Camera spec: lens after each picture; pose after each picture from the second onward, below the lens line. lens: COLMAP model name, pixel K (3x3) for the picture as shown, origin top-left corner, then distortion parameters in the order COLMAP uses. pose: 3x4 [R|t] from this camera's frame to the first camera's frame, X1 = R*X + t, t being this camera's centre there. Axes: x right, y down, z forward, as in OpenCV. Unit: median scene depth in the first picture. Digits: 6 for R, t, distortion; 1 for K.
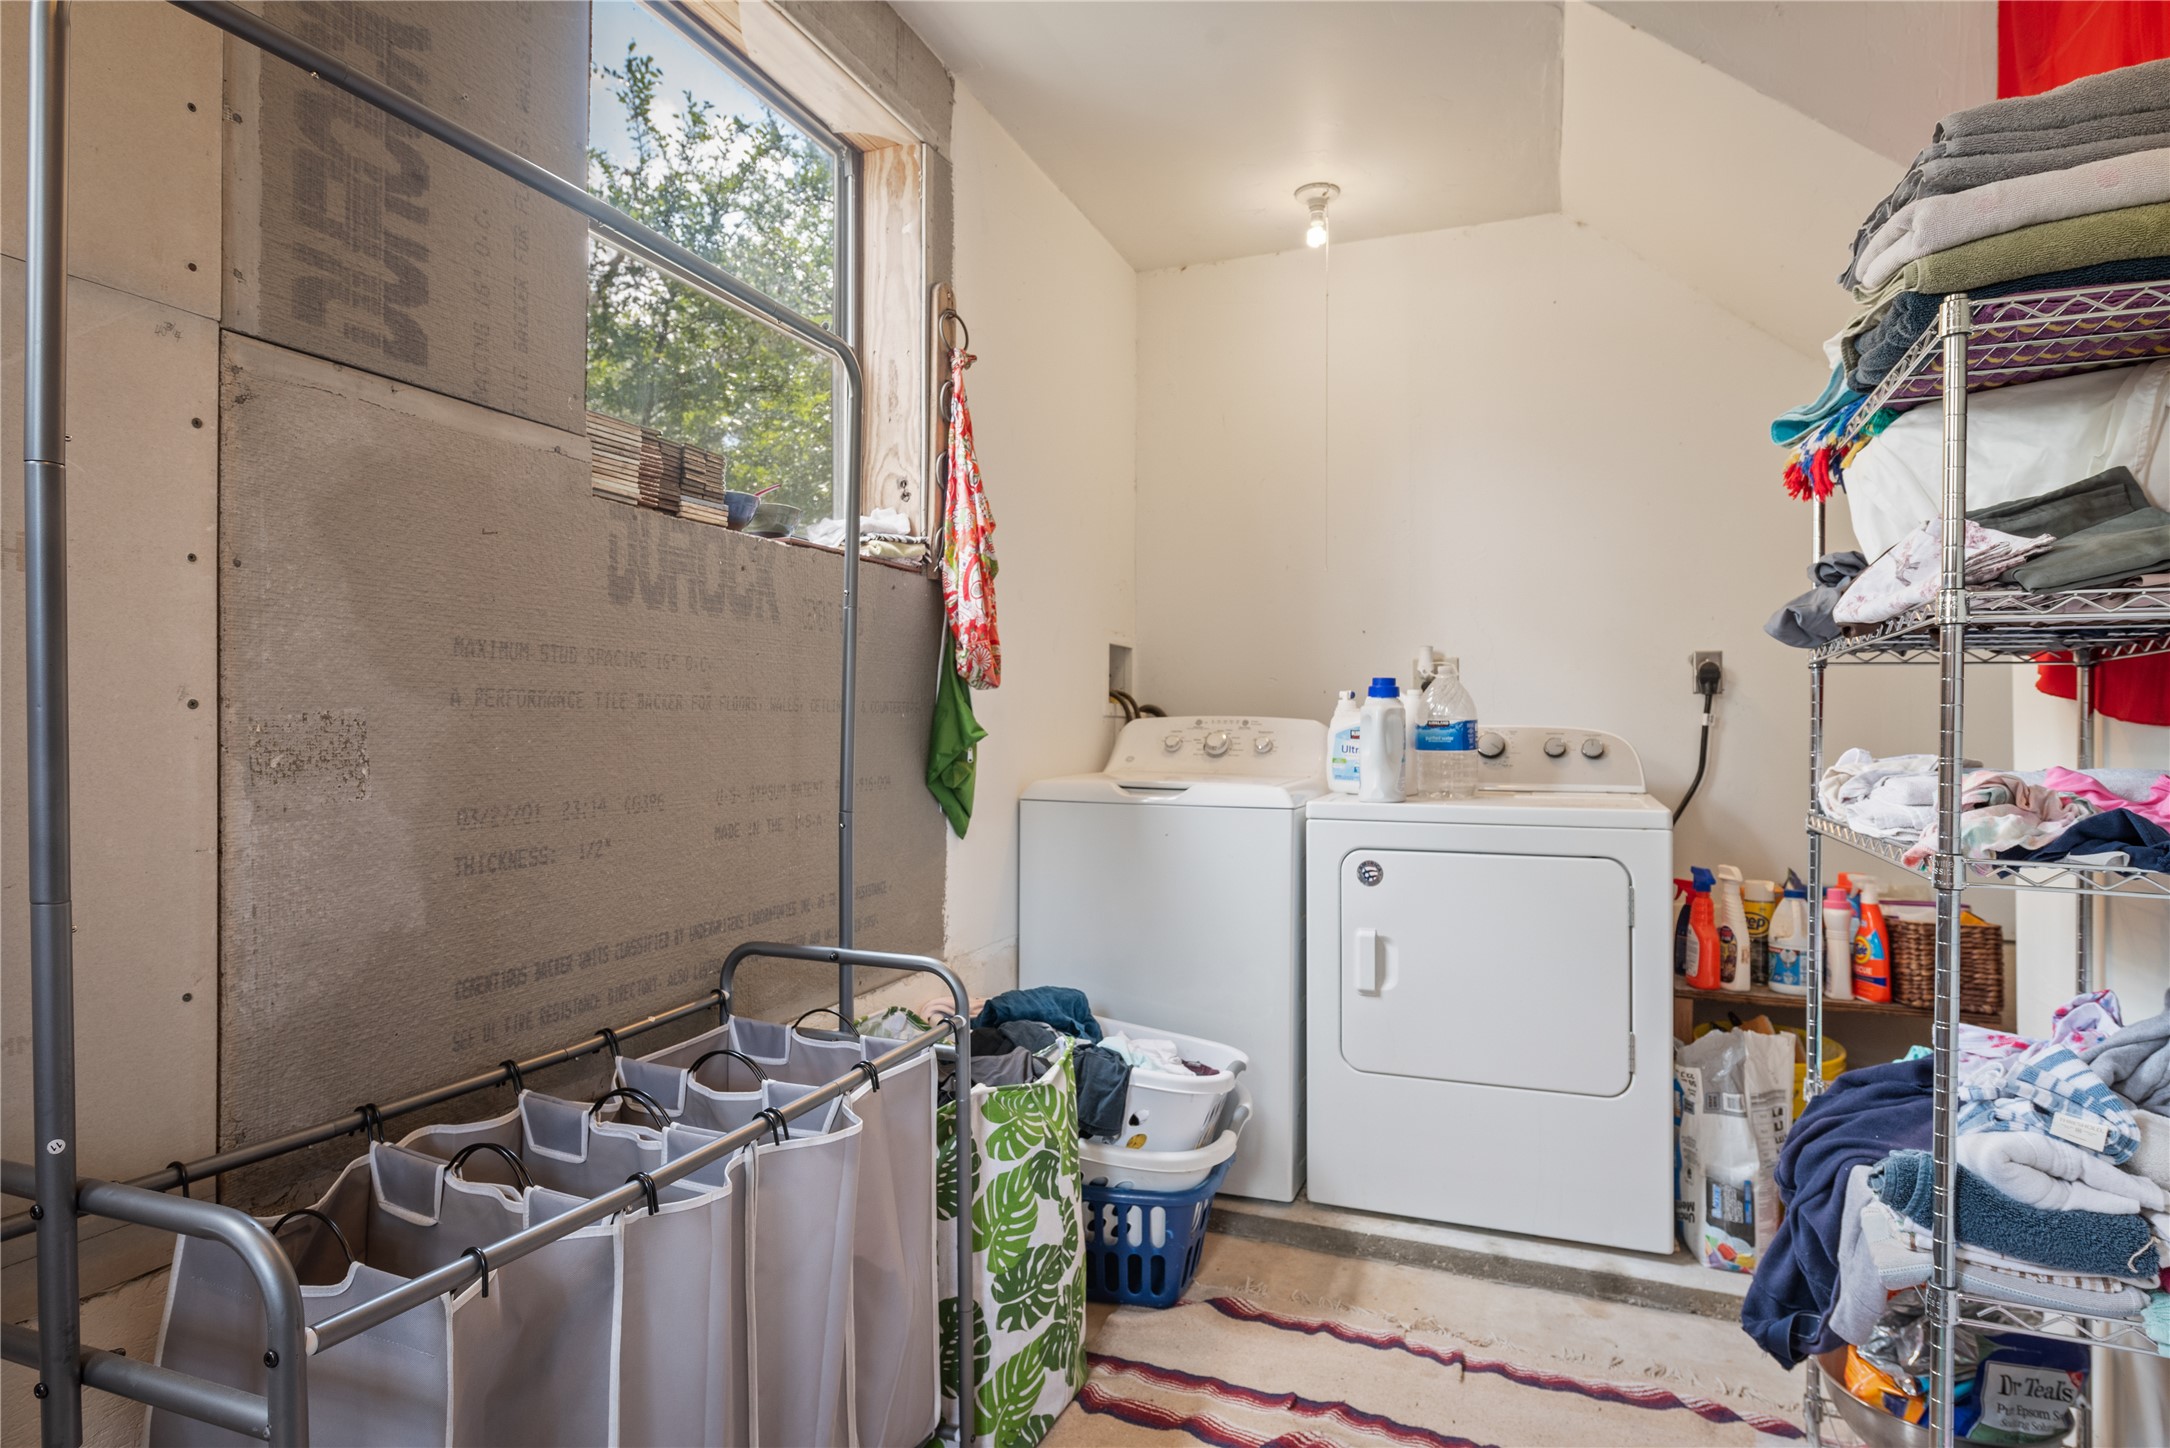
lens RADIAL K [[1177.2, 0, 1088.2], [0, 1177.2, 727.4], [0, 0, 1]] dist [-0.000416, -0.000039]
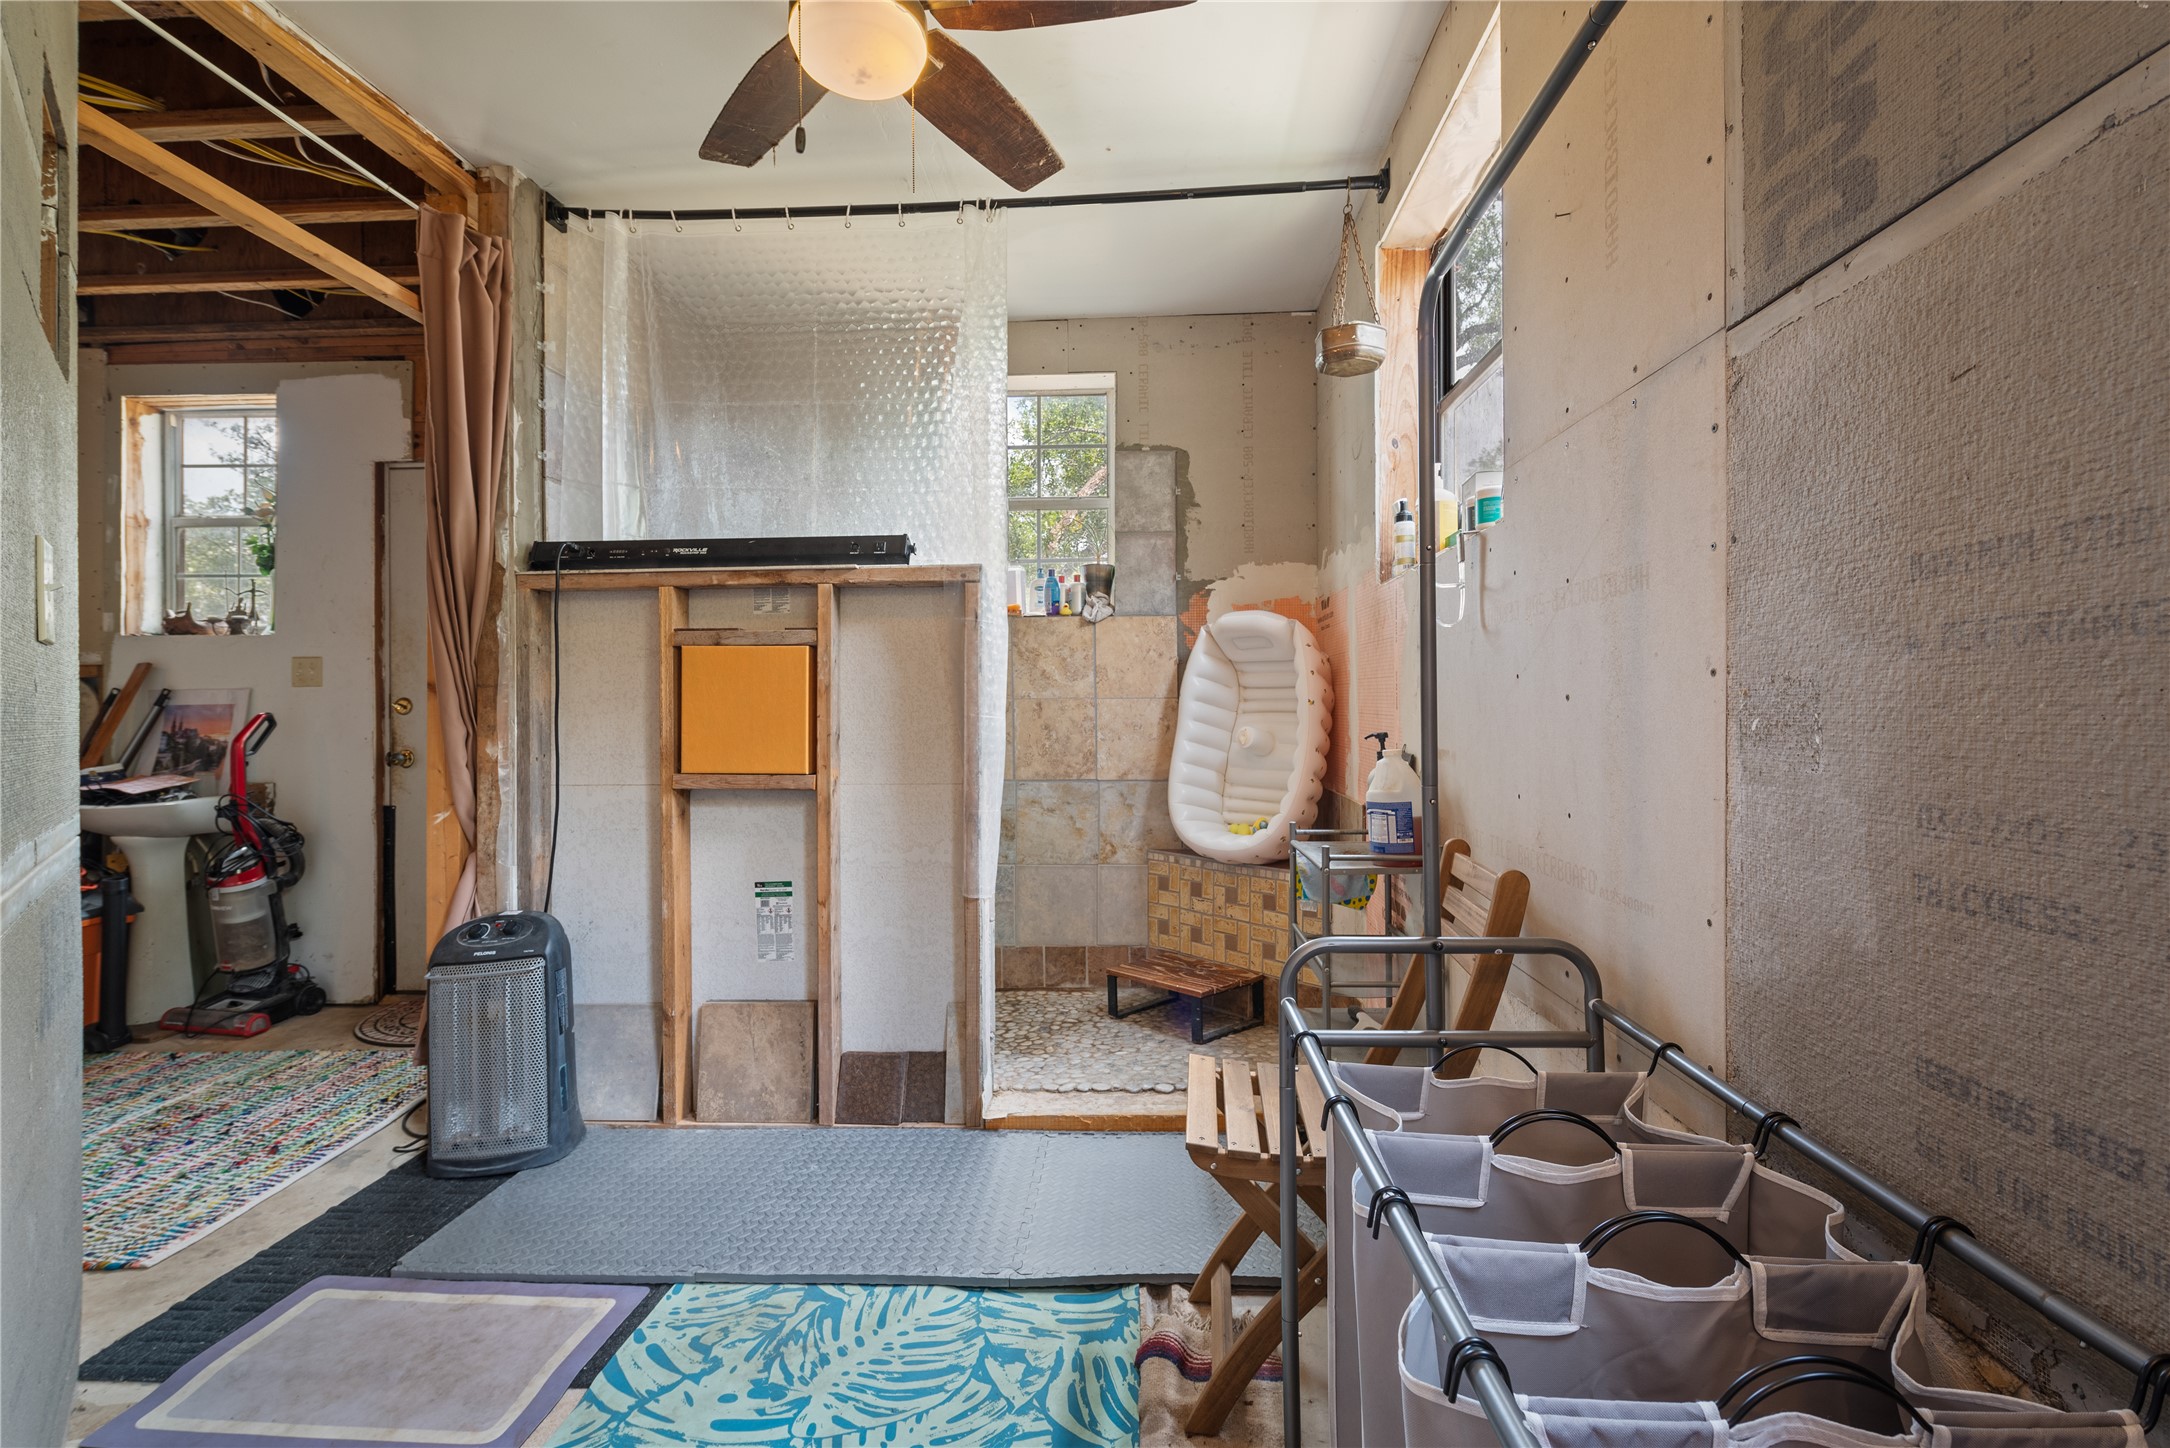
lens RADIAL K [[964.8, 0, 1082.9], [0, 964.8, 716.1], [0, 0, 1]] dist [0.000194, 0.000129]
pose [[-0.948822, 0.005867, -0.315757, 0.113892], [0.005393, 0.999983, 0.002375, 0.015631], [0.315766, 0.000551, -0.948837, 1.509305]]
